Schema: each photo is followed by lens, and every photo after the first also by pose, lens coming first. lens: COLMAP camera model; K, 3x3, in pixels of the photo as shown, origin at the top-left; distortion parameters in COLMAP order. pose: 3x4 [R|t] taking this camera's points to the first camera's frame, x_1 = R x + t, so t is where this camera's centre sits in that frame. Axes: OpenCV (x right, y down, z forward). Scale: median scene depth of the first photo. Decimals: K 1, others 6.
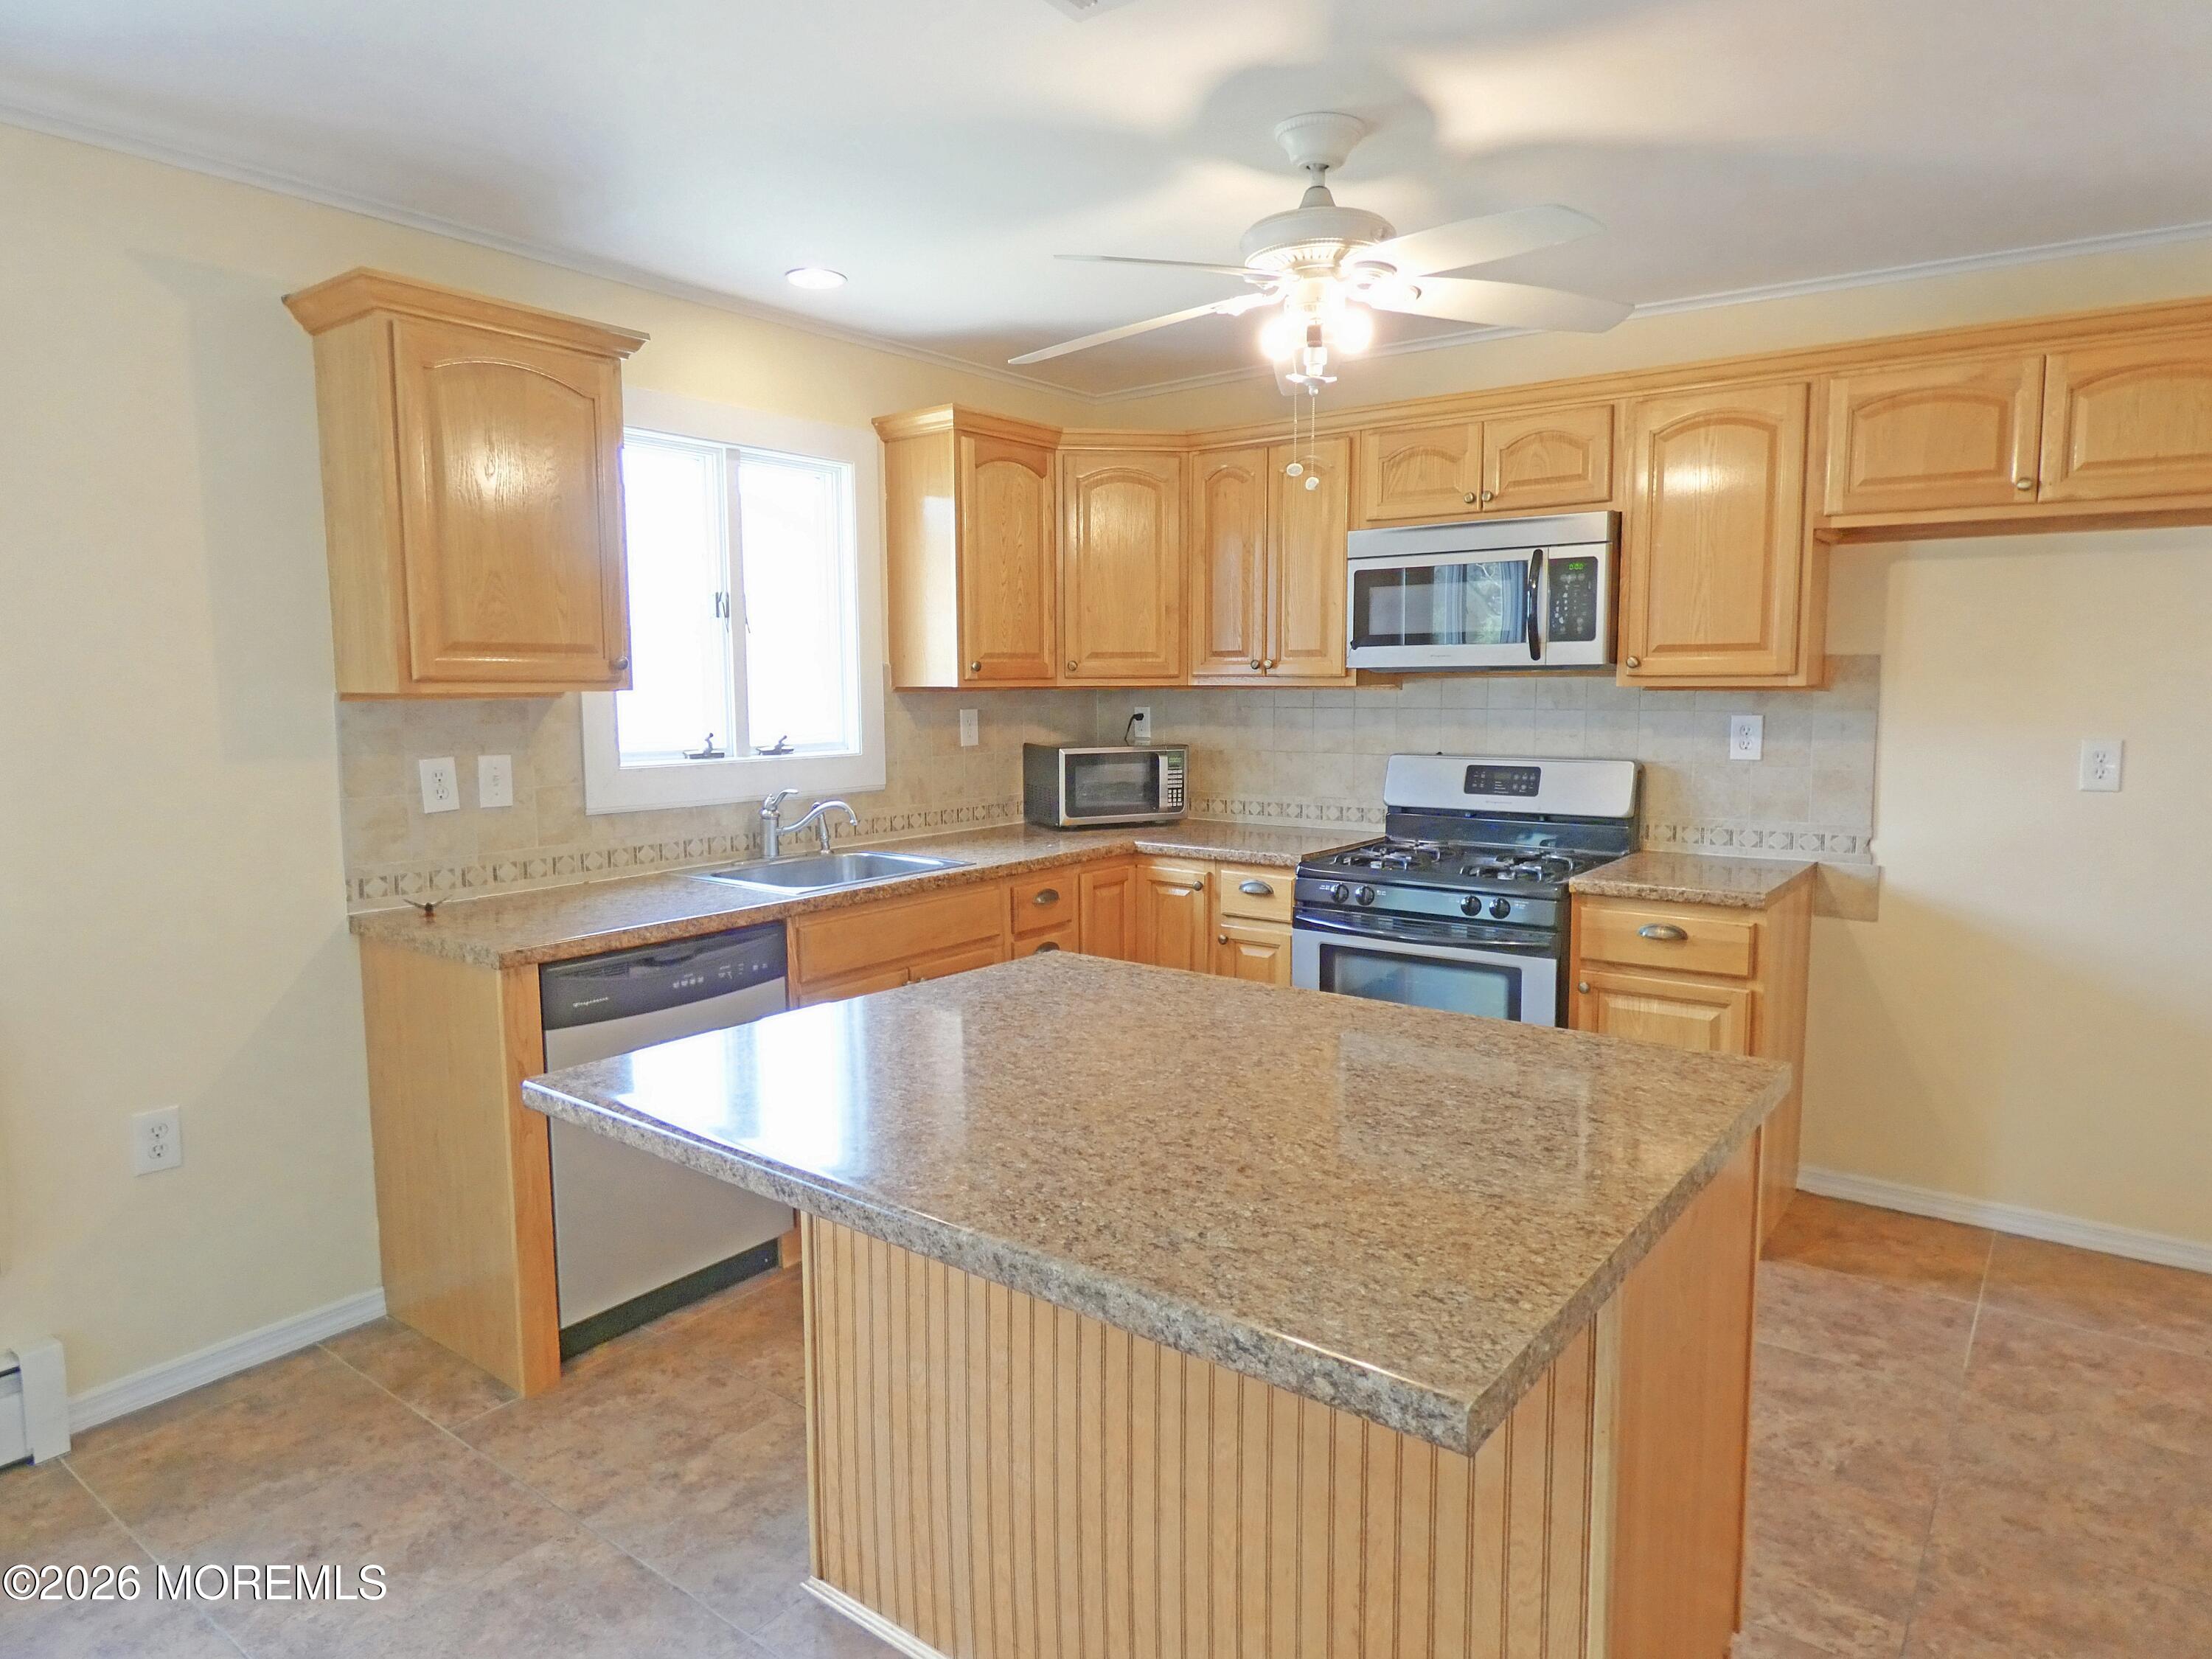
lens RADIAL K [[1330.2, 0, 1127.6], [0, 1330.2, 837.6], [0, 0, 1]] dist [-0.017642, 0.005953]
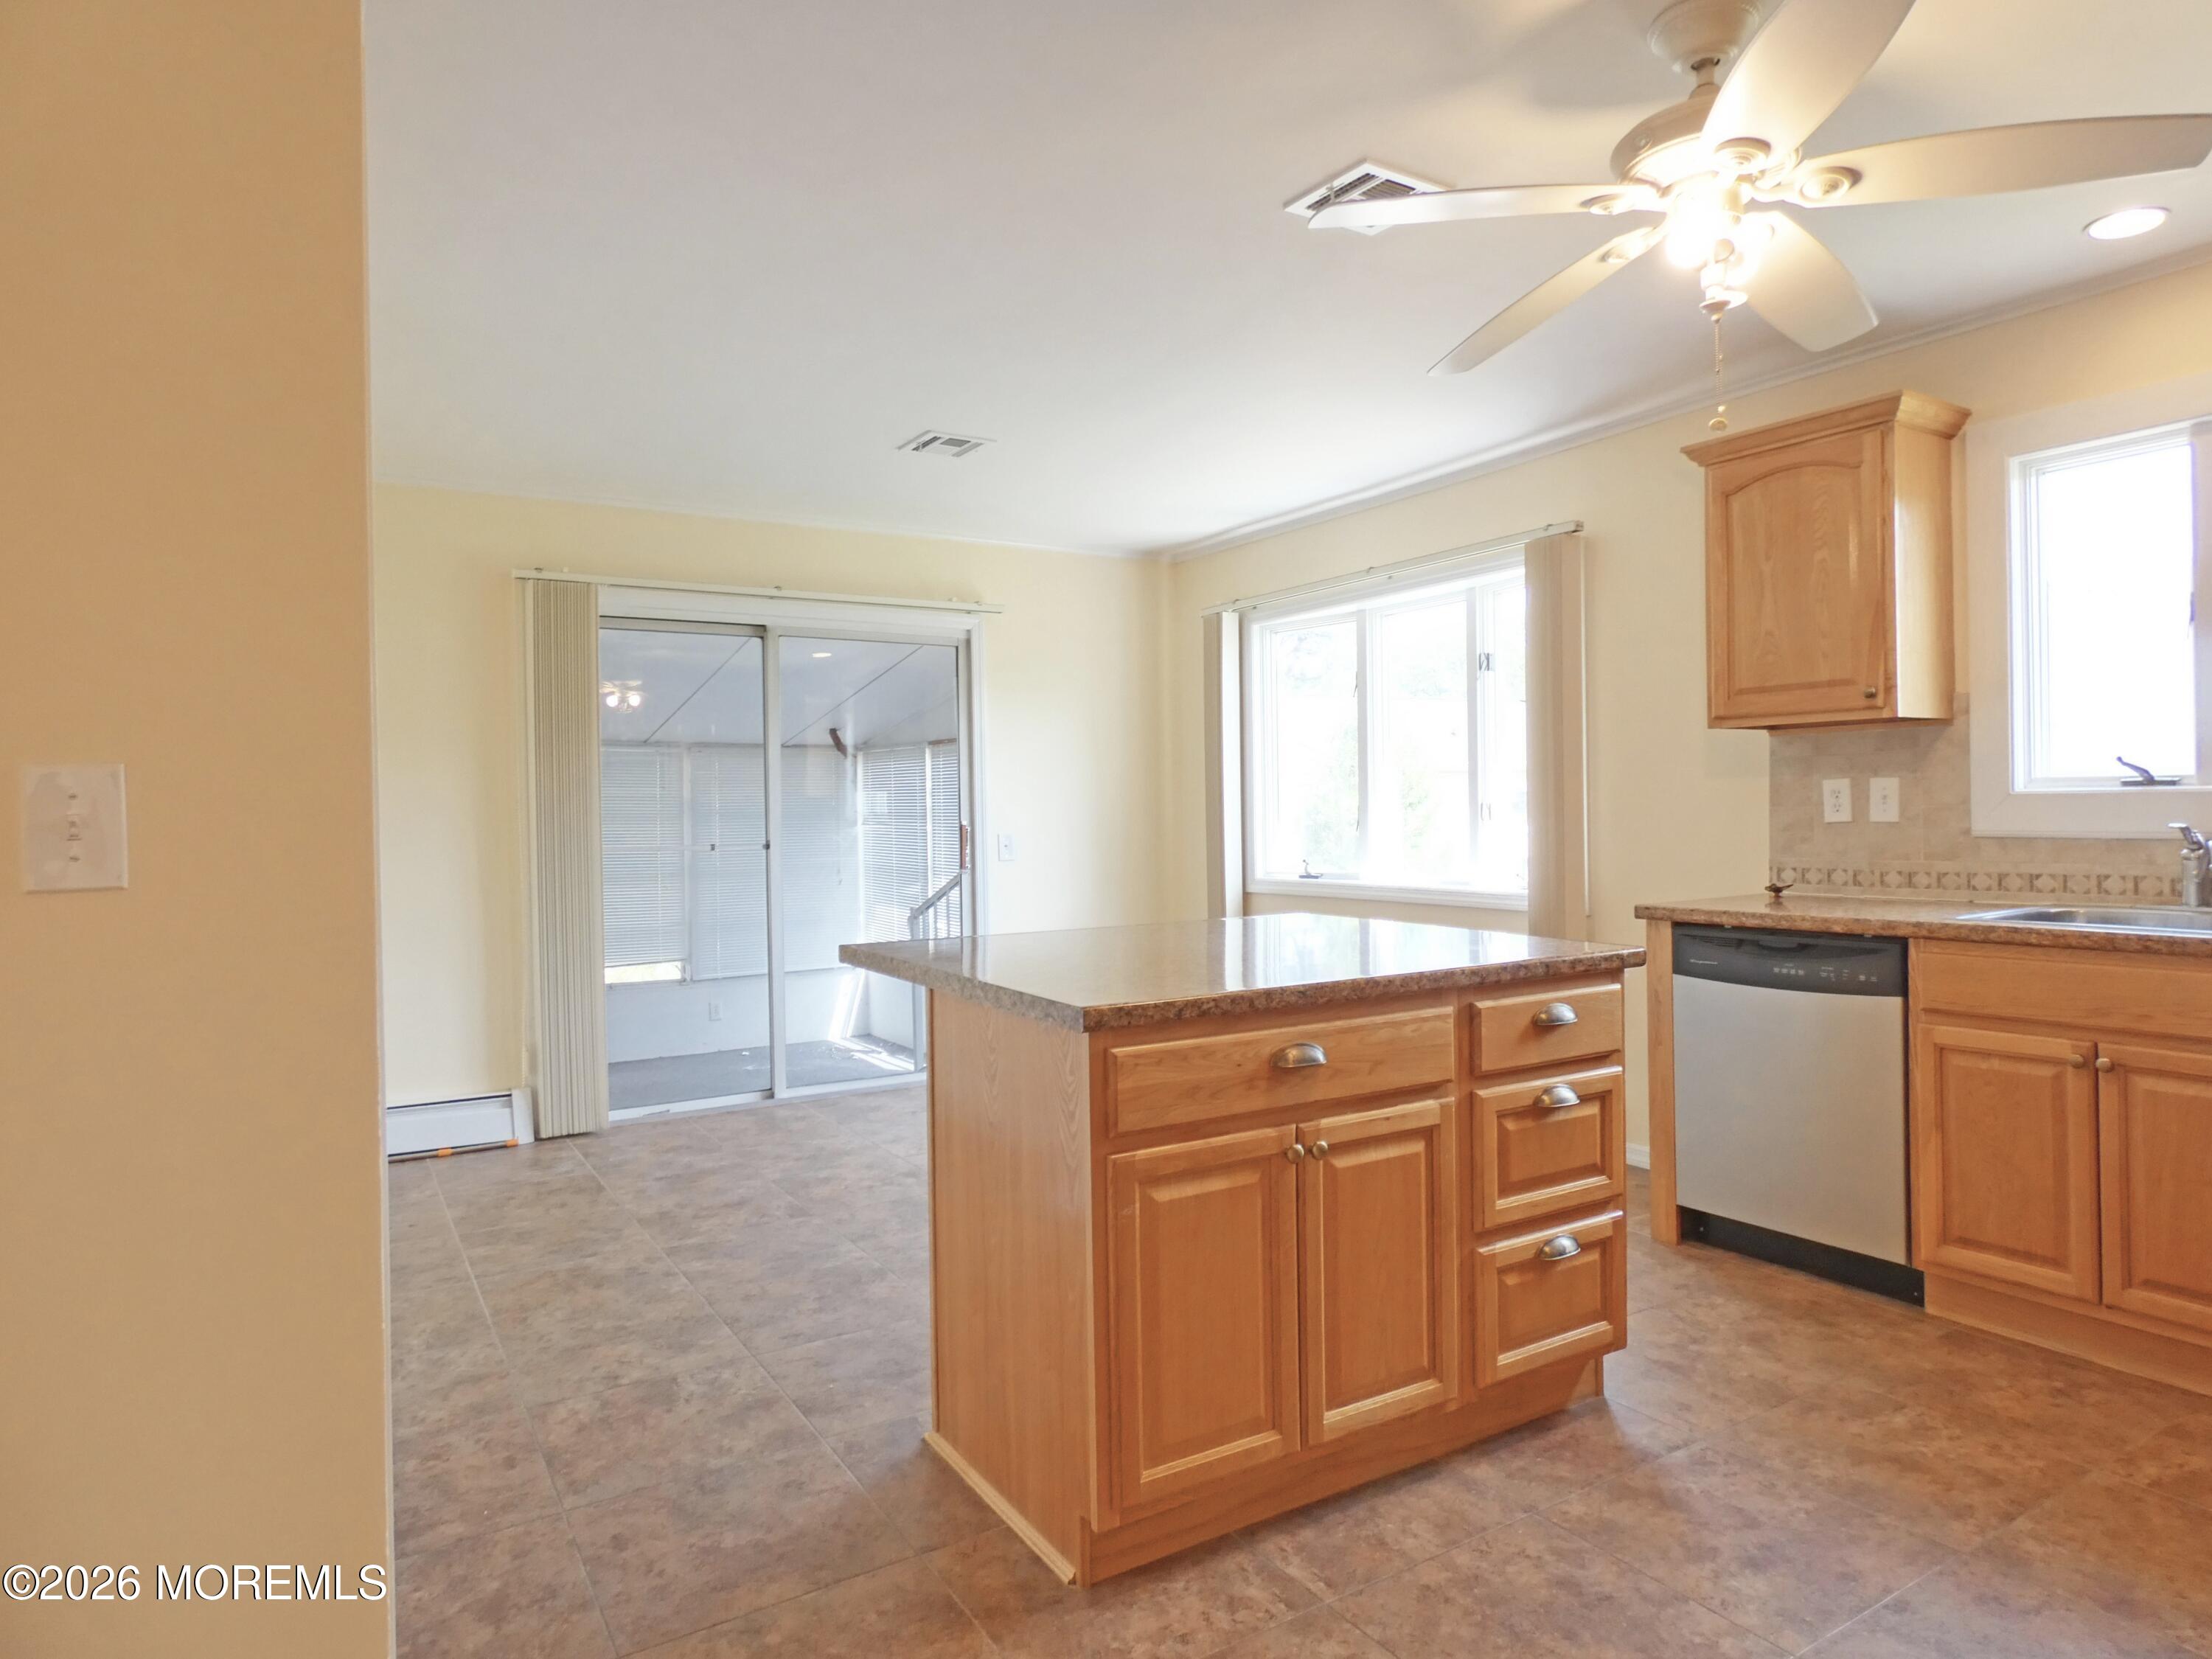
lens RADIAL K [[1330.2, 0, 1109.5], [0, 1330.2, 824.1], [0, 0, 1]] dist [-0.017642, 0.005953]
pose [[-0.377875, 0.016577, -0.925708, 0.938123], [-0.092111, 0.994206, 0.055404, -0.024862], [0.921263, 0.106203, -0.374159, 0.880806]]
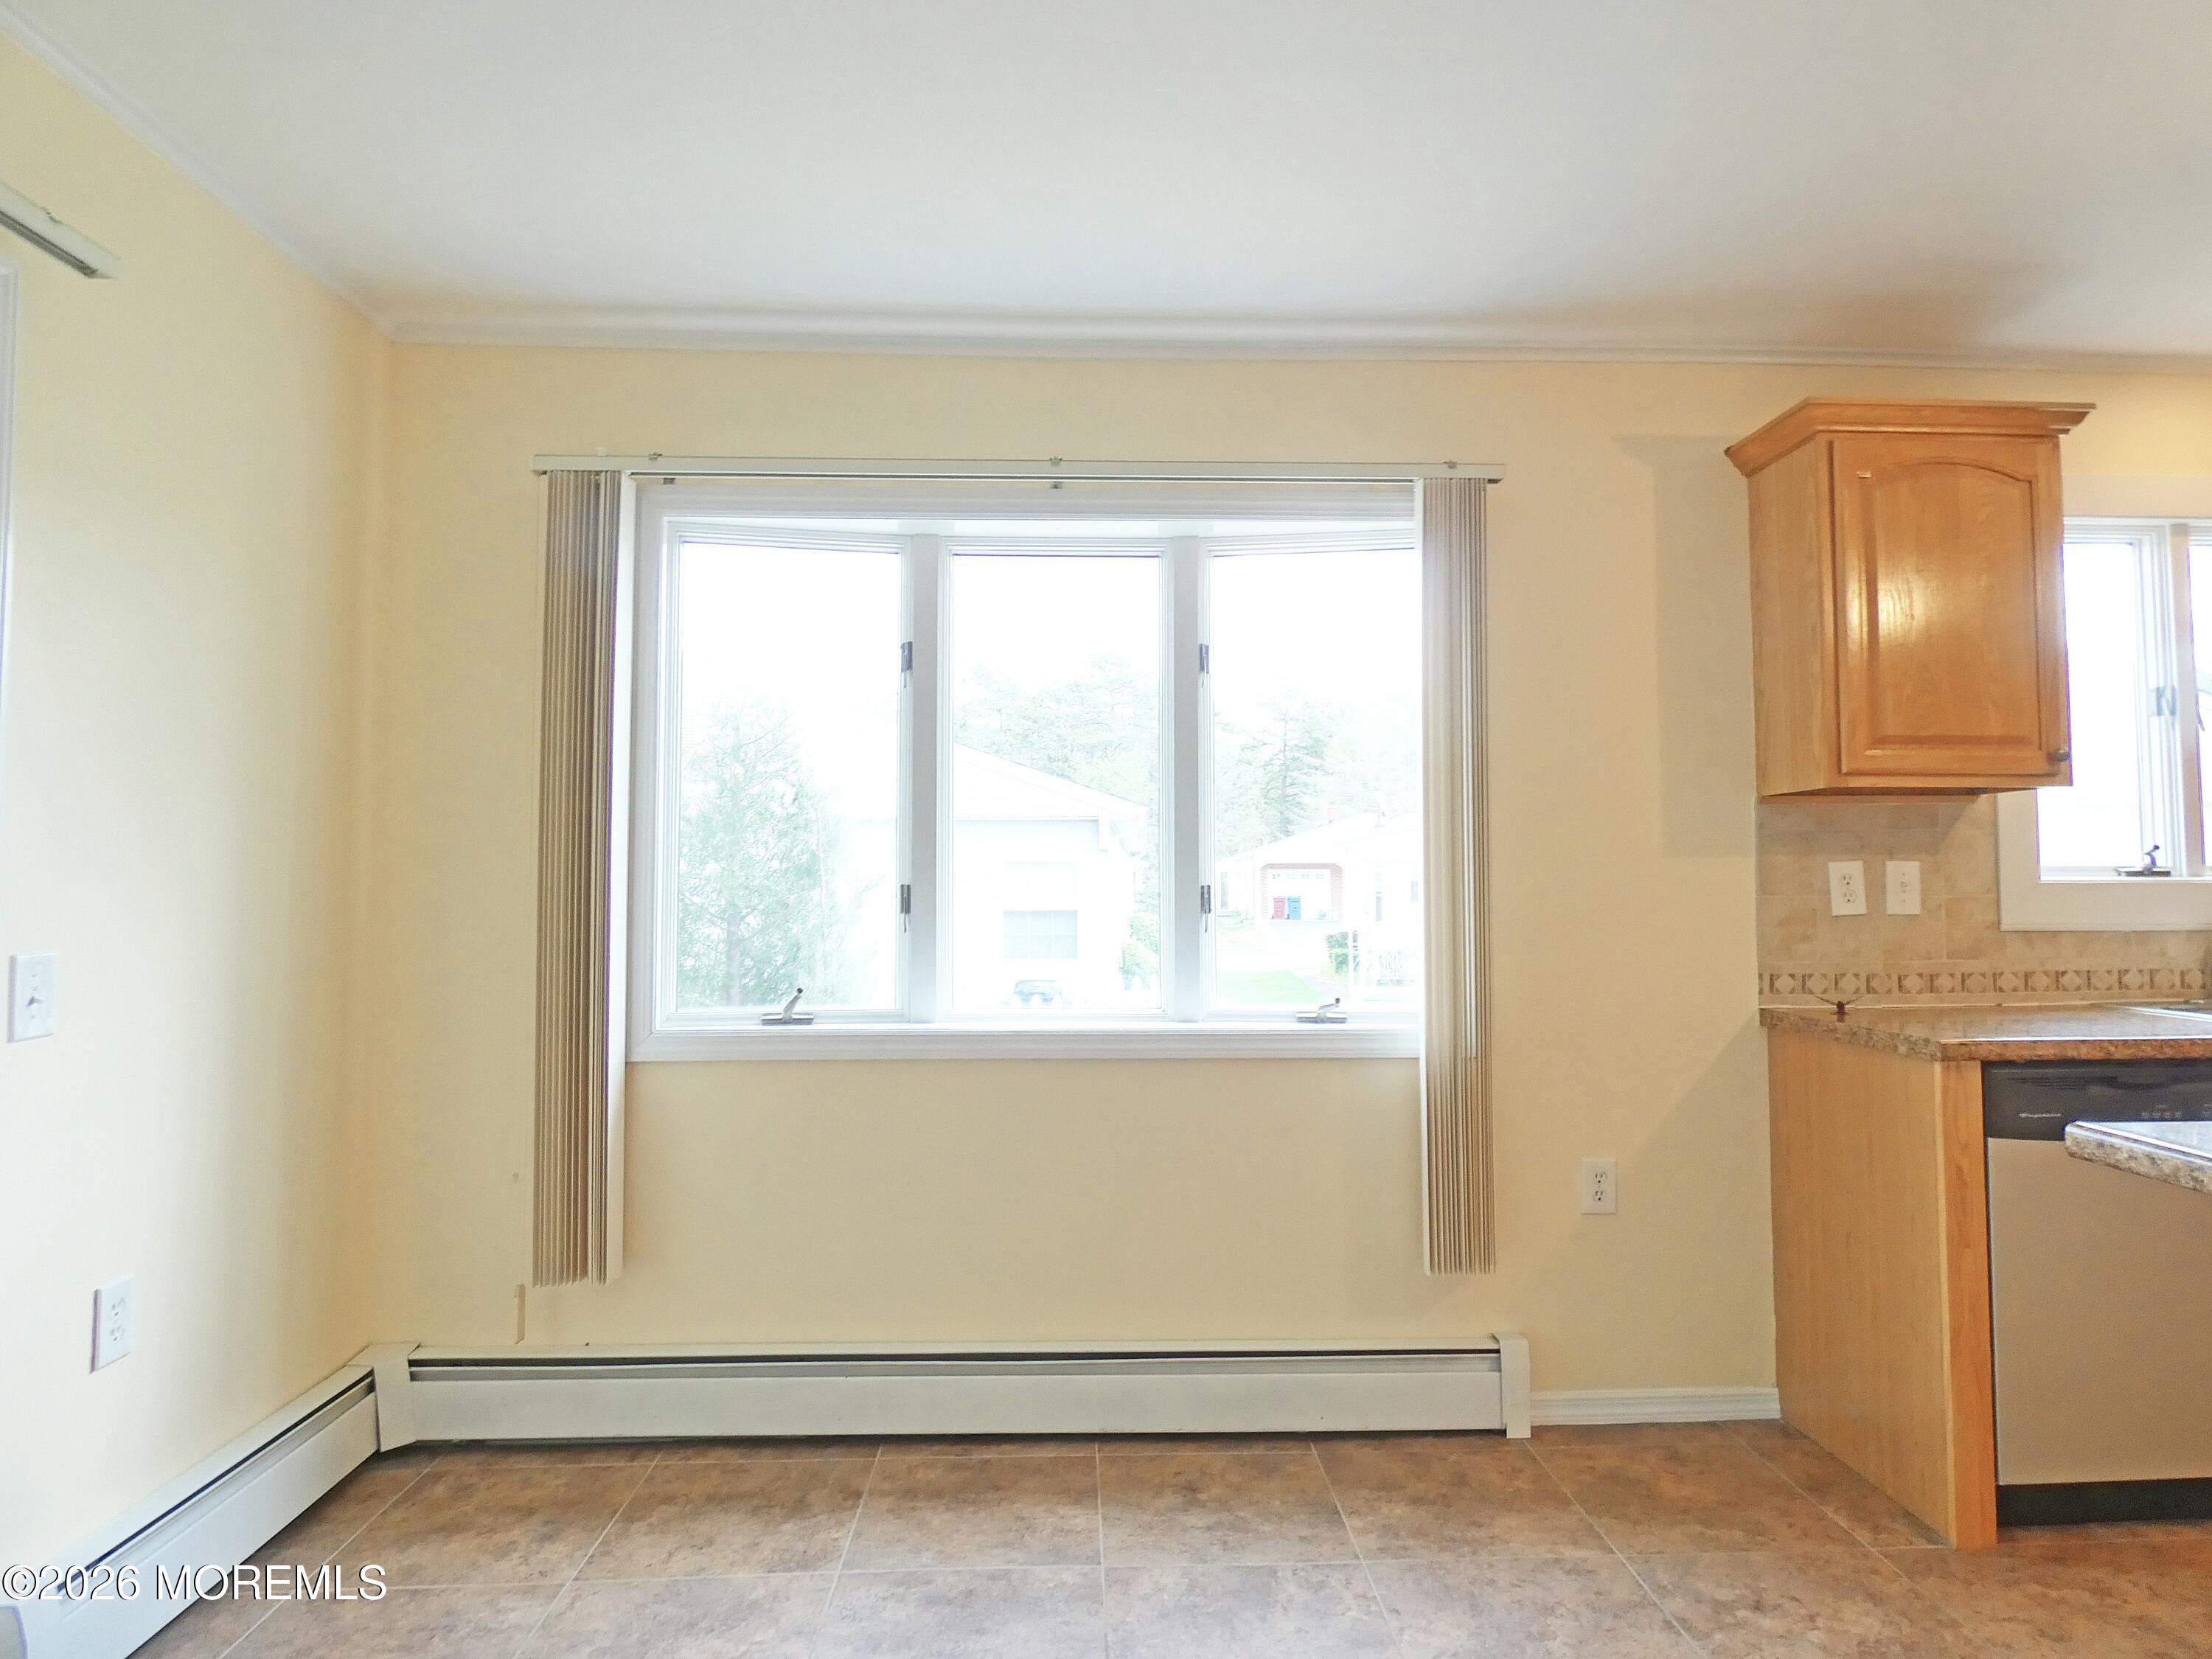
lens RADIAL K [[1330.2, 0, 1116.6], [0, 1330.2, 824.7], [0, 0, 1]] dist [-0.017642, 0.005953]
pose [[0.627951, -0.038140, -0.777317, -0.090212], [-0.089116, 0.988705, -0.120504, 0.087349], [0.773133, 0.144942, 0.617460, -0.057861]]
